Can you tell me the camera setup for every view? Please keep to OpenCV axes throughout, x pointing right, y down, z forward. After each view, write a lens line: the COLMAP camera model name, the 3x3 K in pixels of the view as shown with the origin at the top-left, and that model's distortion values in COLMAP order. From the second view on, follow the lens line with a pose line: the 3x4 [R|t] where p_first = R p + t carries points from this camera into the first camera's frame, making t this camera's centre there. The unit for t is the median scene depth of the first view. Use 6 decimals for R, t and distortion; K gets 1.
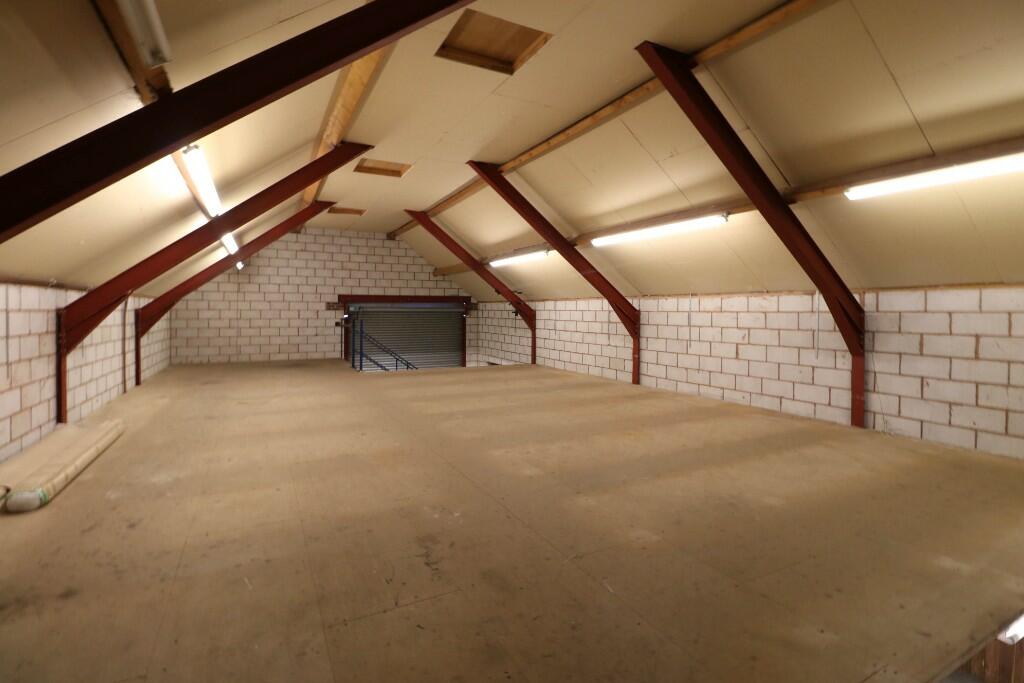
lens RADIAL K [[474.2, 0, 512.4], [0, 474.2, 320.1], [0, 0, 1]] dist [0.000675, -0.011537]
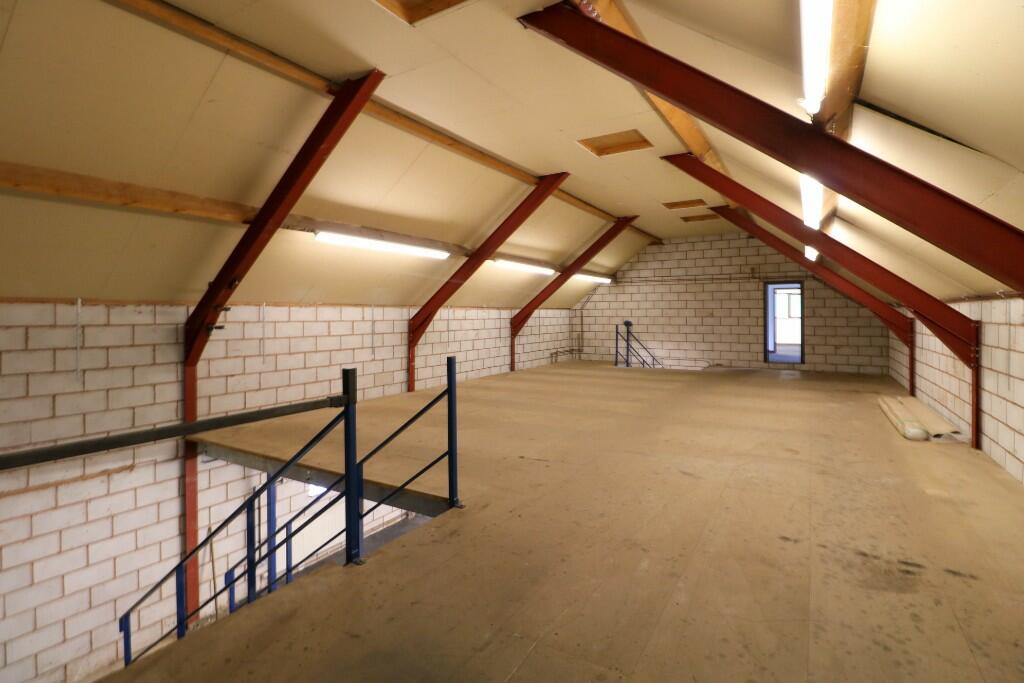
lens RADIAL K [[474.2, 0, 512.4], [0, 474.2, 320.1], [0, 0, 1]] dist [0.000675, -0.011537]
pose [[-0.495347, -0.001243, 0.868694, -0.698845], [0.030385, 0.999362, 0.018757, -0.030003], [-0.868164, 0.035686, -0.494993, 1.243222]]
